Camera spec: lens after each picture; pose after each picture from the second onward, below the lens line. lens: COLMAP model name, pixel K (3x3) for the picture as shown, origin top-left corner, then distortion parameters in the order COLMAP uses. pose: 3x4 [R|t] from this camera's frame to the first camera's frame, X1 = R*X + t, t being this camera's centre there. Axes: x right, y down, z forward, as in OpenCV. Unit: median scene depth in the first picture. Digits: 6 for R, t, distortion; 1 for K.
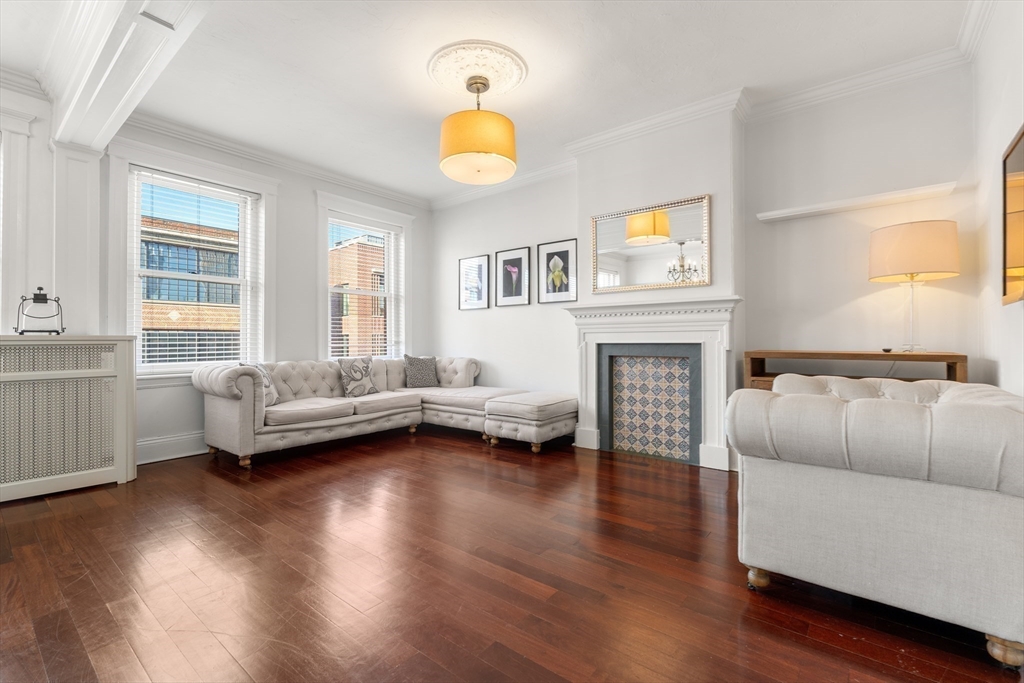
lens RADIAL K [[450.5, 0, 510.3], [0, 450.5, 338.1], [0, 0, 1]] dist [0.000002, 0.000121]
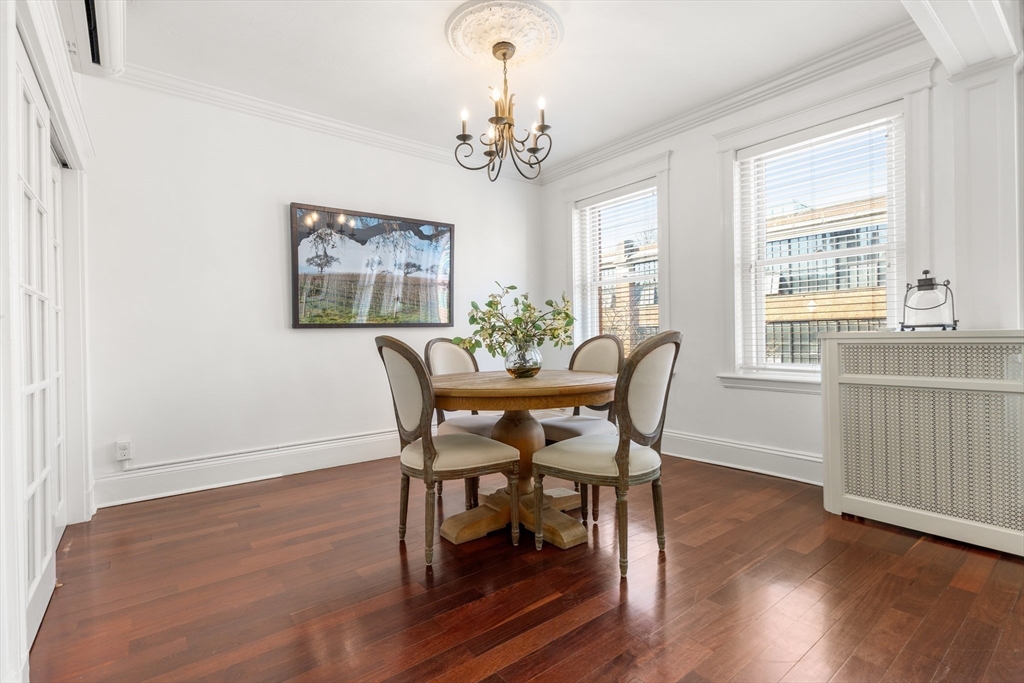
lens RADIAL K [[477.2, 0, 512.5], [0, 477.2, 337.3], [0, 0, 1]] dist [0.000511, 0.000070]
pose [[-0.223044, 0.007711, -0.974778, -0.039844], [0.024527, 0.999697, 0.002296, -0.010731], [0.974500, -0.023396, -0.223165, 0.347561]]
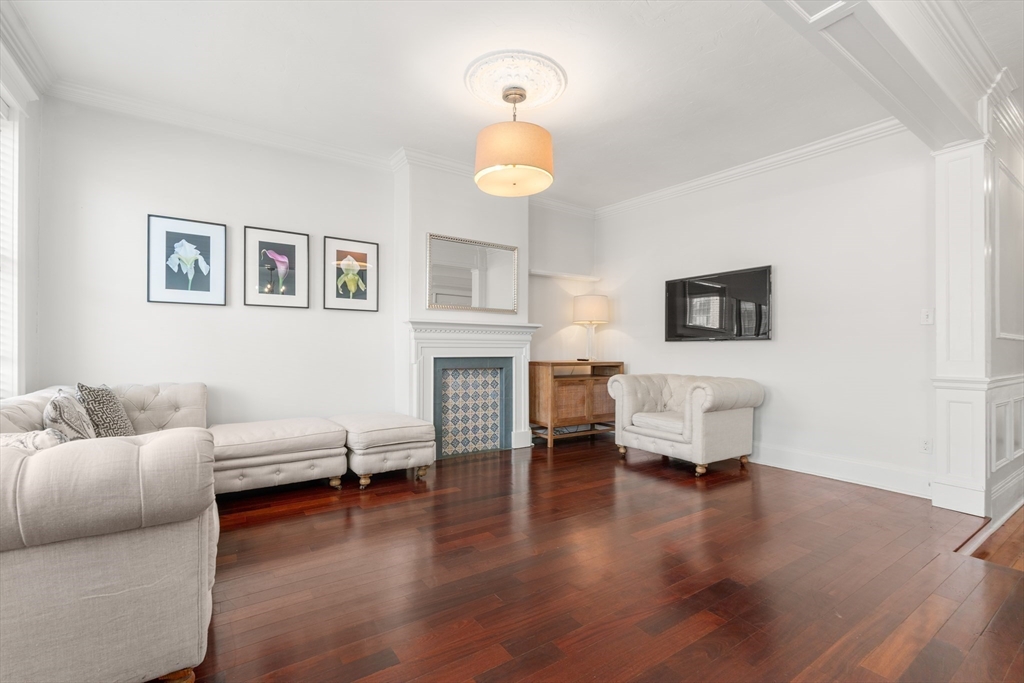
lens RADIAL K [[450.8, 0, 511.1], [0, 450.8, 346.6], [0, 0, 1]] dist [0.000283, 0.000332]
pose [[0.289855, 0.012835, 0.956984, -0.754890], [-0.010624, 0.999892, -0.010193, -0.004822], [-0.957012, -0.007212, 0.289960, 0.540517]]
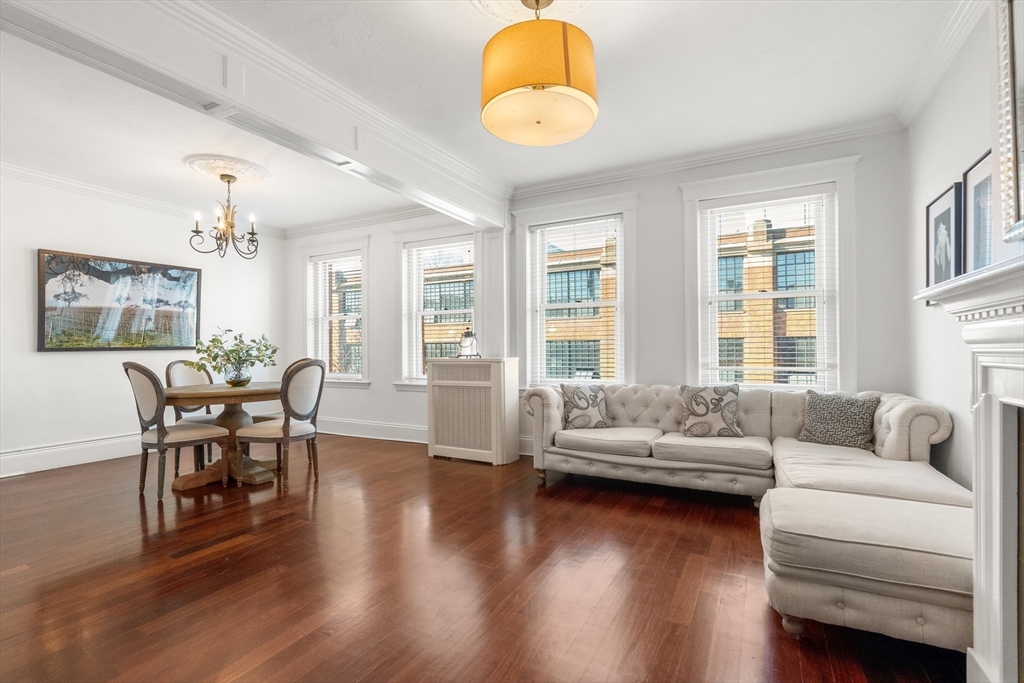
lens RADIAL K [[469.7, 0, 509.2], [0, 469.7, 343.6], [0, 0, 1]] dist [0.000230, -0.000313]
pose [[0.184045, -0.007979, -0.982885, 0.450778], [0.014365, 0.999882, -0.005427, -0.033883], [0.982813, -0.013121, 0.184138, 0.616990]]
